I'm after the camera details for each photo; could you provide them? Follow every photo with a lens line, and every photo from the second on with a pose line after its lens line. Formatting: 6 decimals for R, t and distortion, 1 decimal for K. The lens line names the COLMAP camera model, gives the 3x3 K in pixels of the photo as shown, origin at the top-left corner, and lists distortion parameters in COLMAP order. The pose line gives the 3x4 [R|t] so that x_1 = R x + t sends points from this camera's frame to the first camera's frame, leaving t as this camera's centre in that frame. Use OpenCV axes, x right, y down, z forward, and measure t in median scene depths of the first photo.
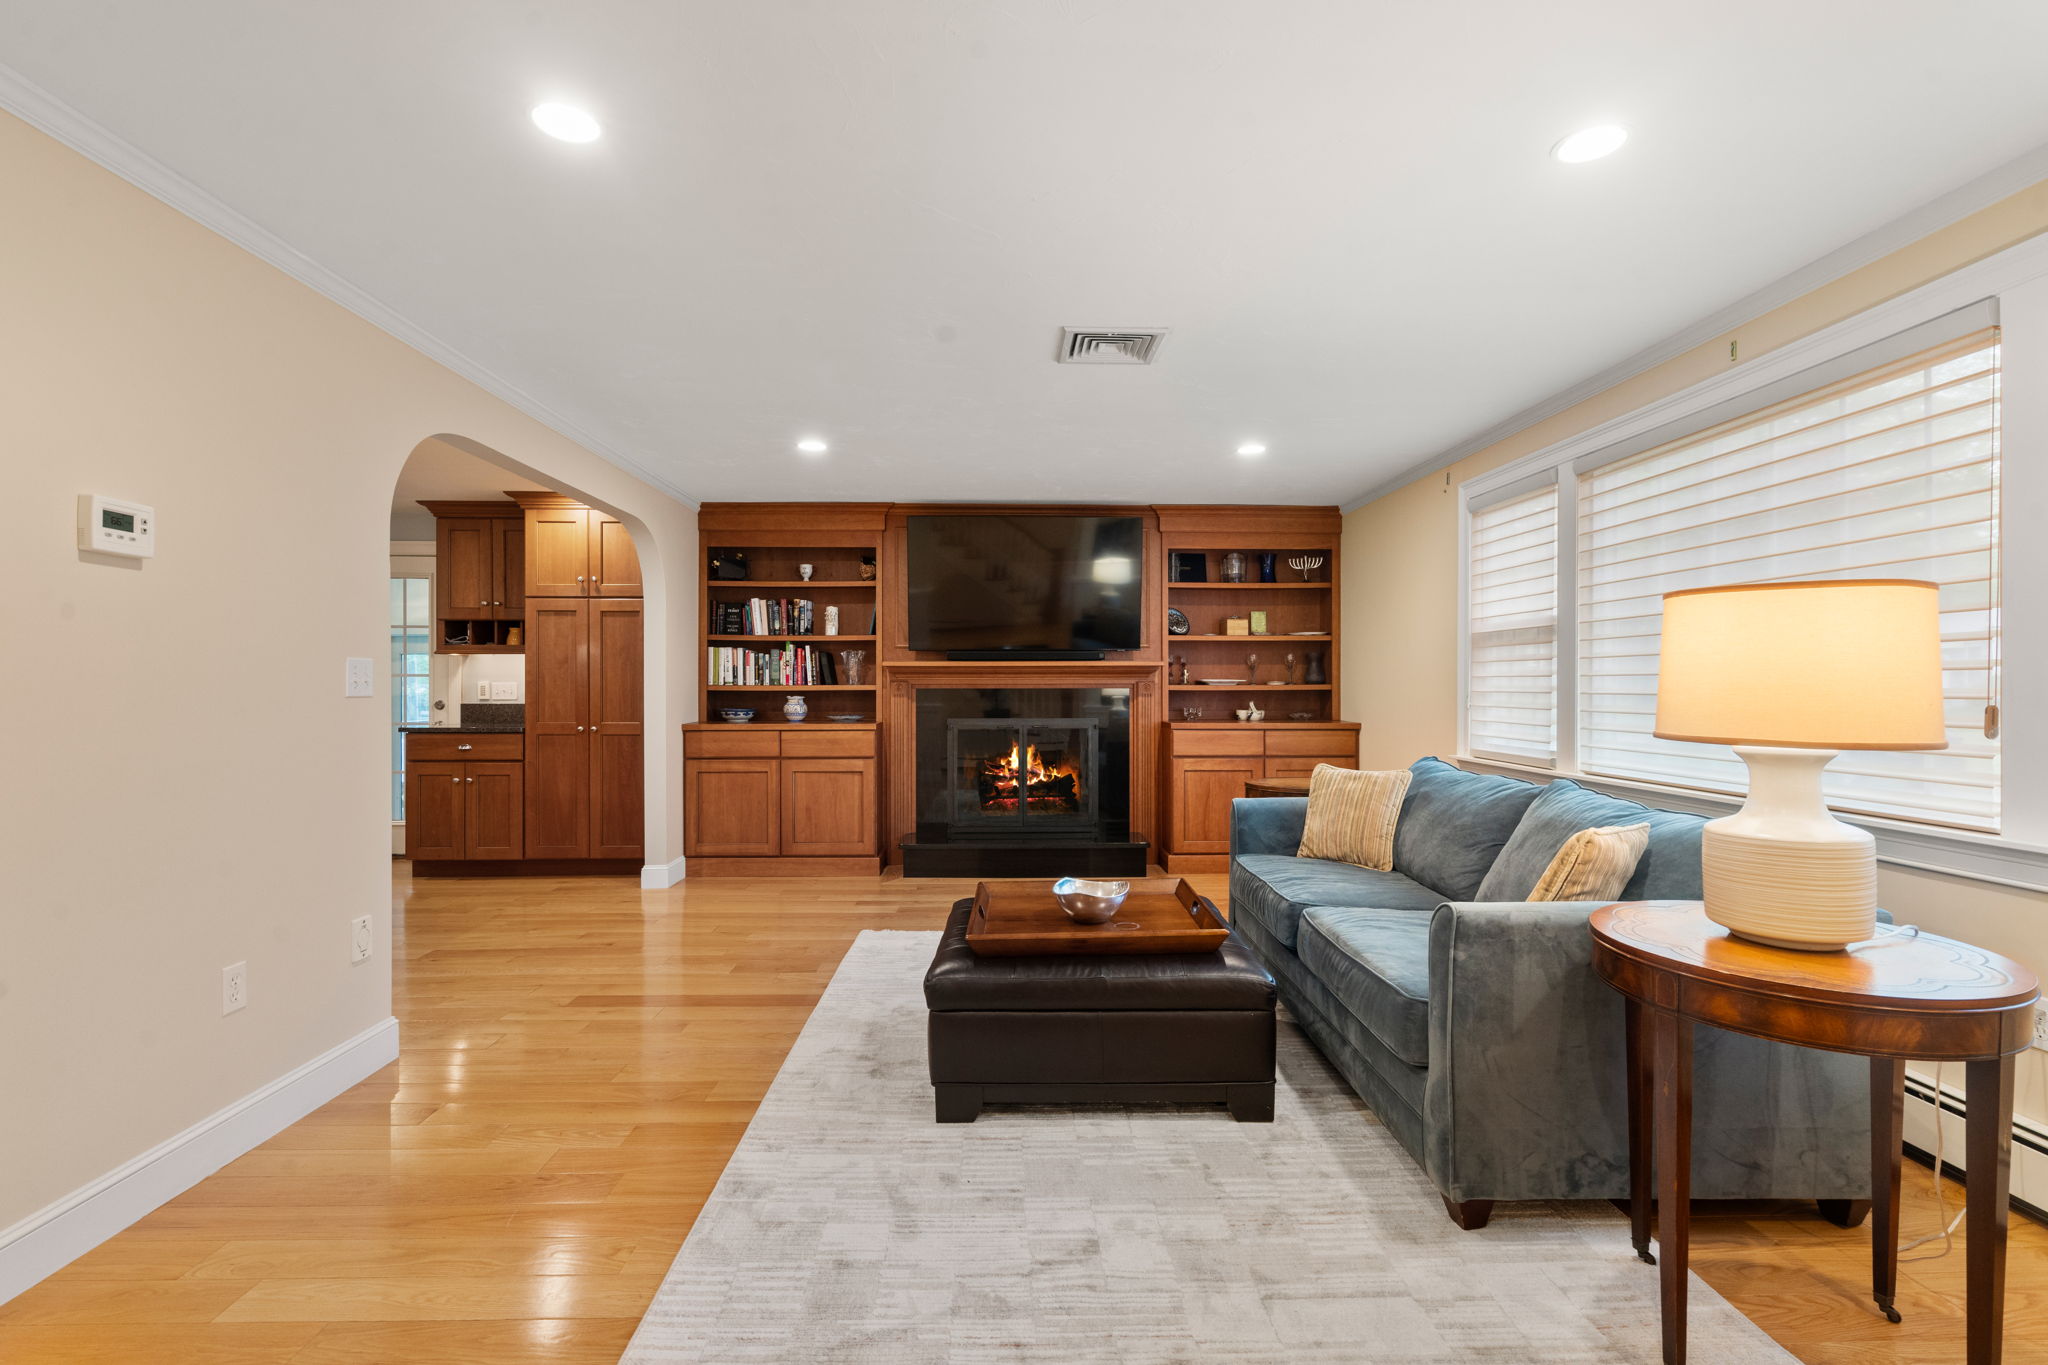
lens RADIAL K [[931.3, 0, 1024.0], [0, 931.3, 682.5], [0, 0, 1]] dist [-0.001086, 0.000472]
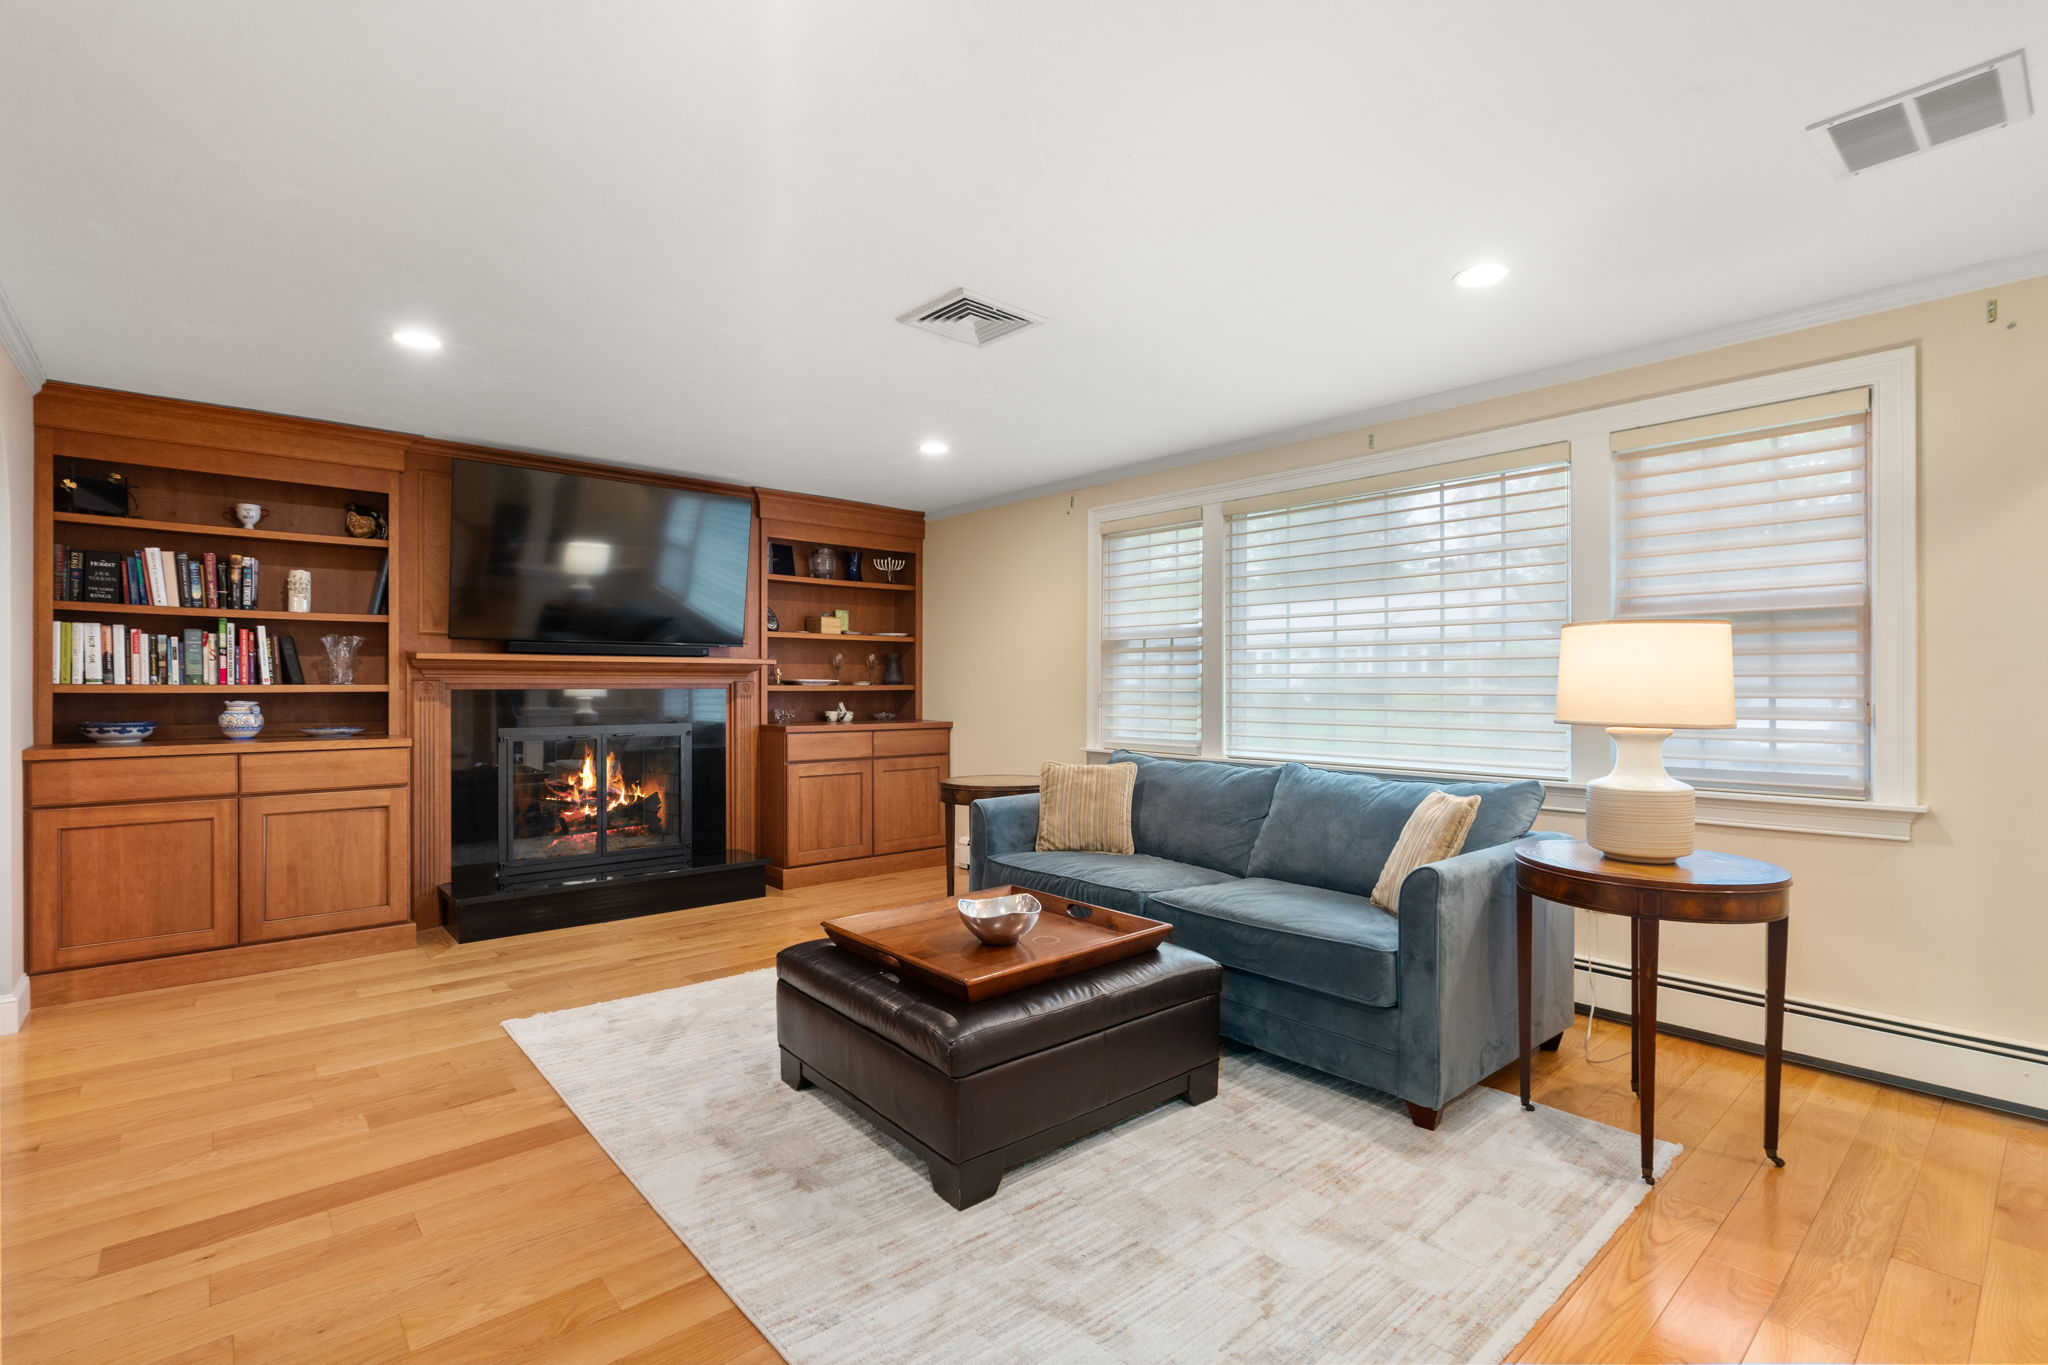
lens RADIAL K [[931.3, 0, 1024.0], [0, 931.3, 682.5], [0, 0, 1]] dist [-0.001086, 0.000472]
pose [[0.768495, 0.003178, 0.639848, -0.240483], [-0.003389, 0.999994, -0.000897, 0.000086], [-0.639847, -0.001478, 0.768501, 0.133171]]
